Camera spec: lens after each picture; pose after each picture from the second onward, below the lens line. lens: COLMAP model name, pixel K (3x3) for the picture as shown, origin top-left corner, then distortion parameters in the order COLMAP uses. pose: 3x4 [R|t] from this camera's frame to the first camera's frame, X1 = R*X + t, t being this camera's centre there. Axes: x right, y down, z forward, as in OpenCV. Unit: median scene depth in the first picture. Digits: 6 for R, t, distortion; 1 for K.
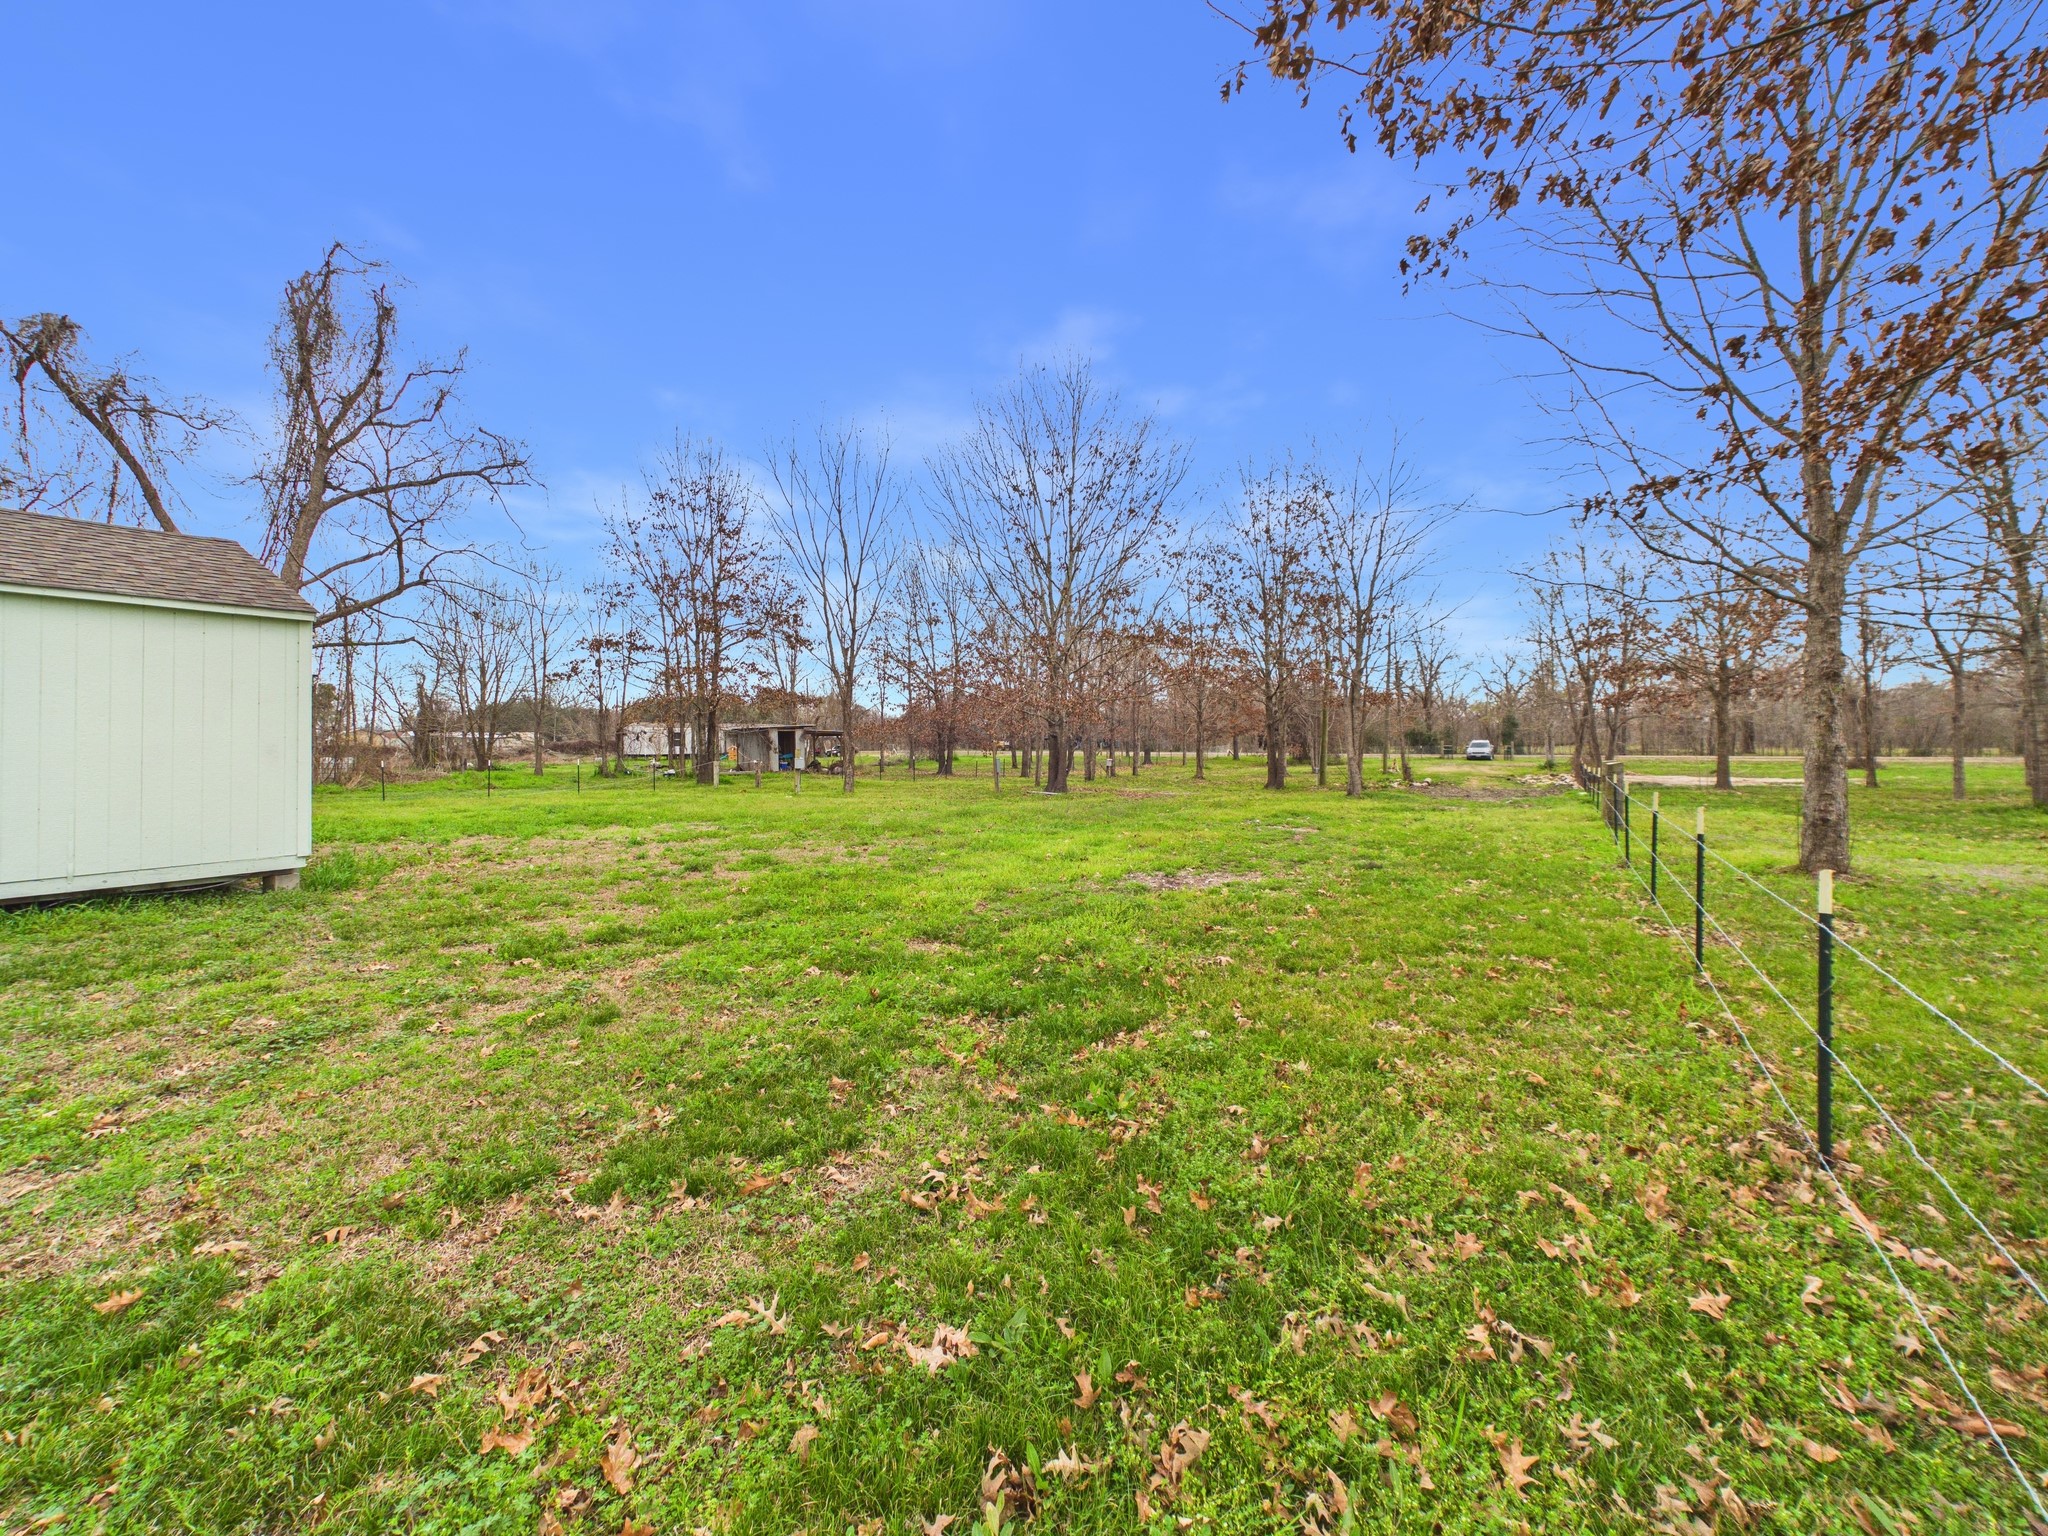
lens RADIAL K [[888.2, 0, 1010.1], [0, 888.2, 761.9], [0, 0, 1]] dist [0.000210, -0.000018]
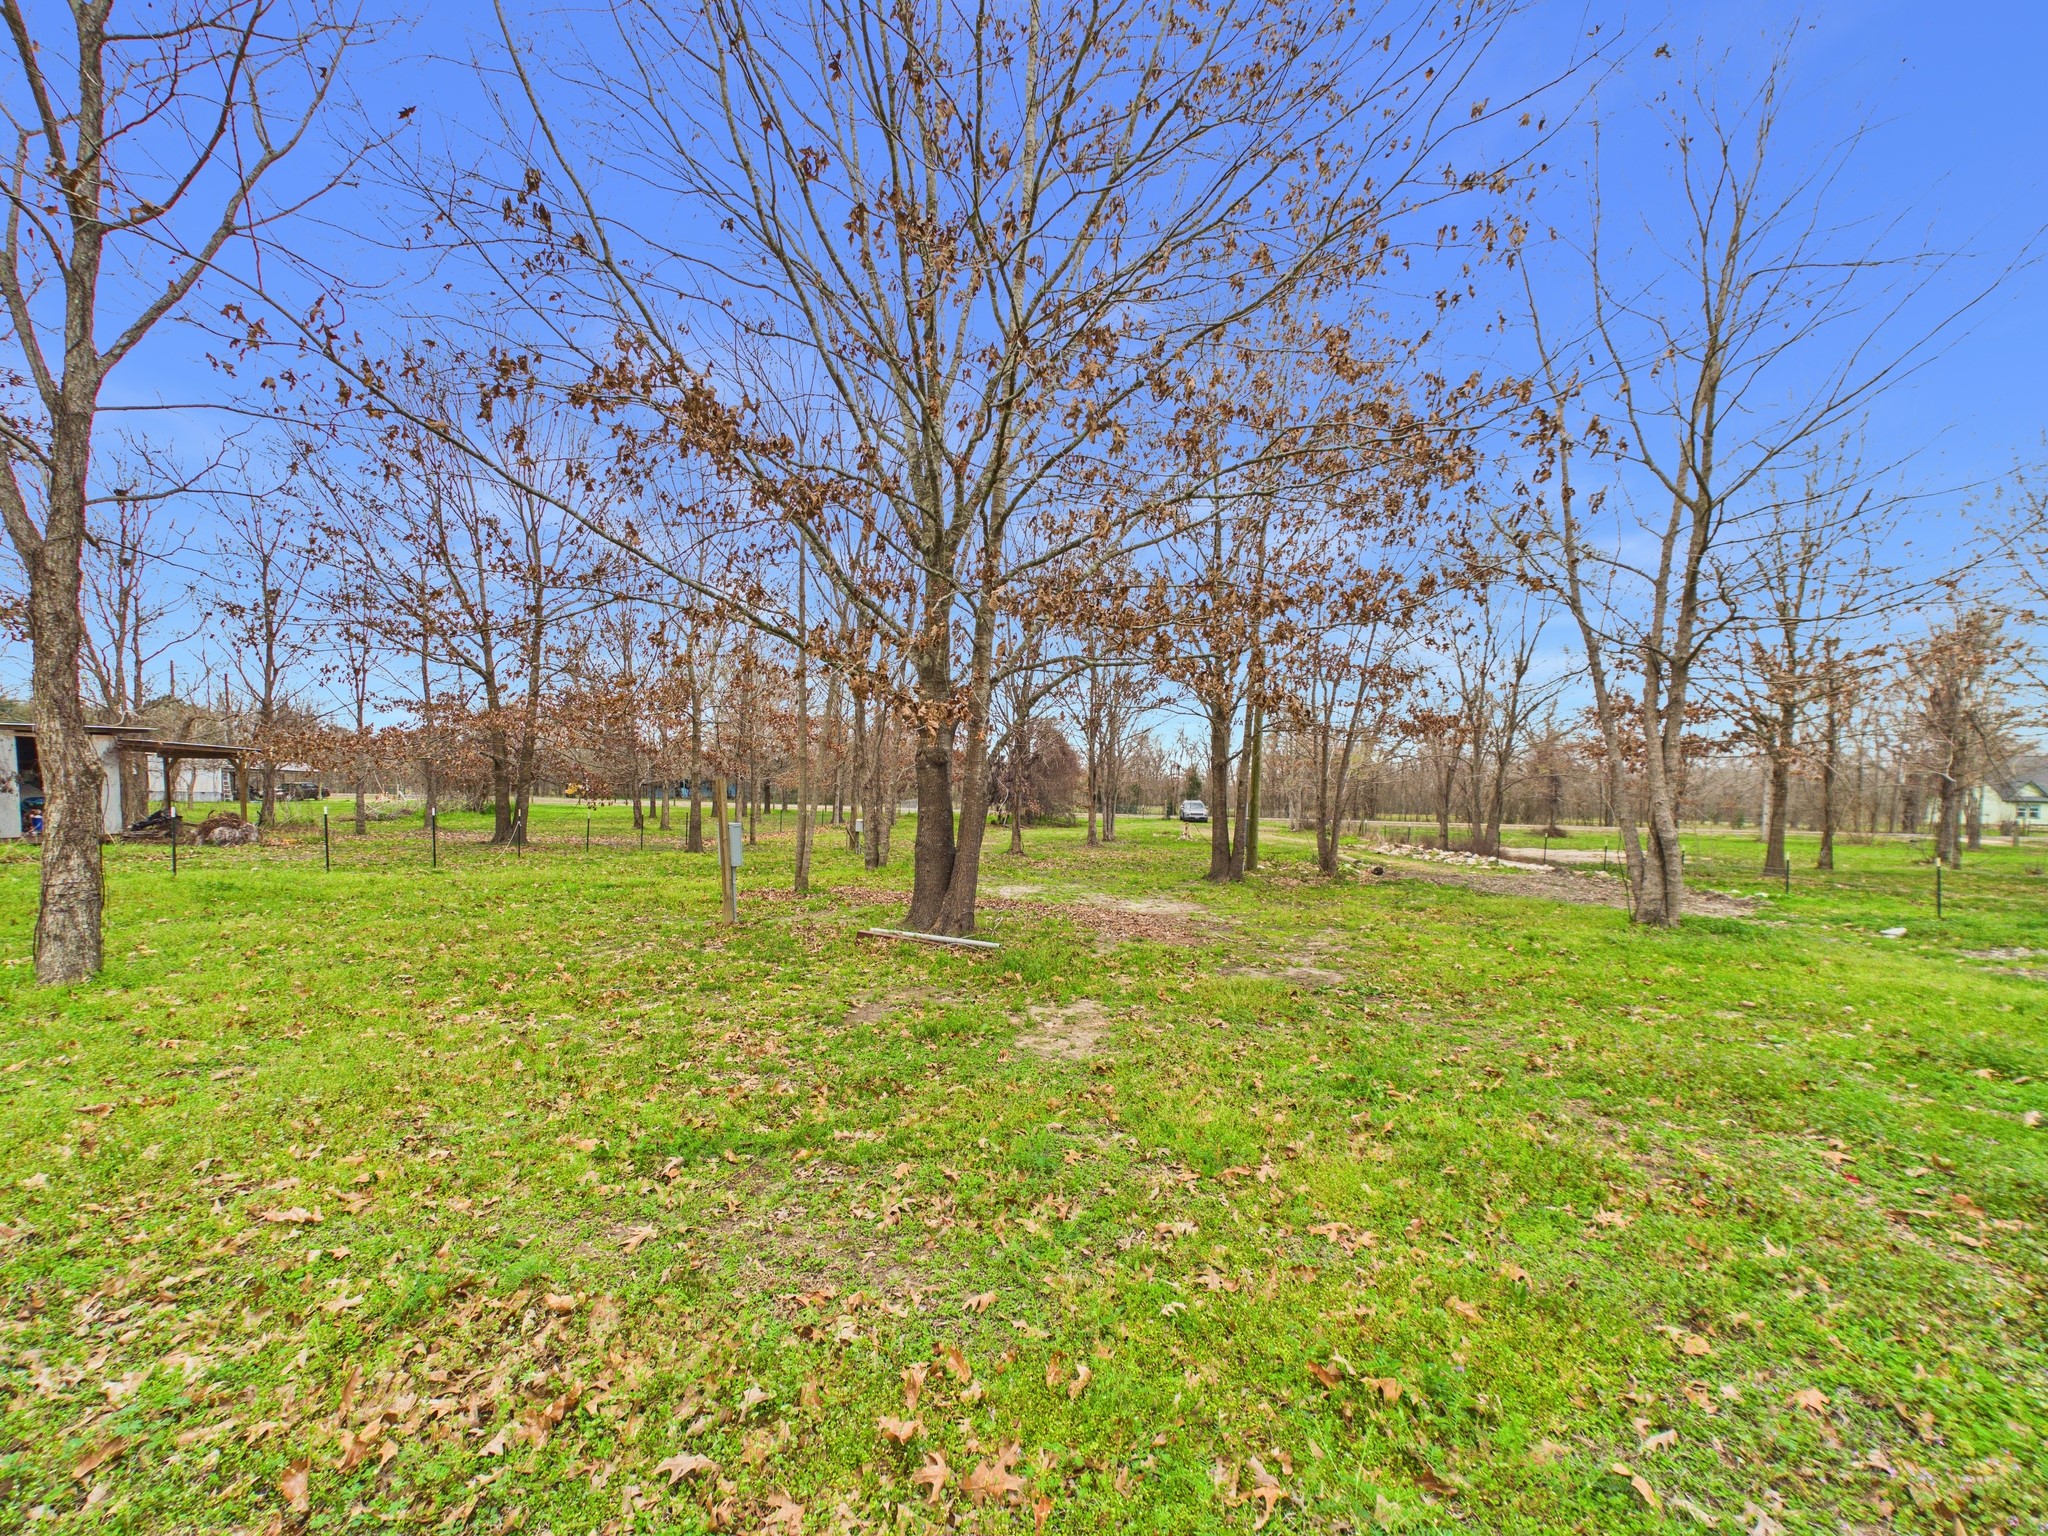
lens RADIAL K [[888.2, 0, 1010.1], [0, 888.2, 761.9], [0, 0, 1]] dist [0.000210, -0.000018]
pose [[0.891201, 0.042837, 0.451582, -0.046549], [-0.015556, 0.997832, -0.063954, -0.003728], [-0.453343, 0.049971, 0.889934, 0.409372]]
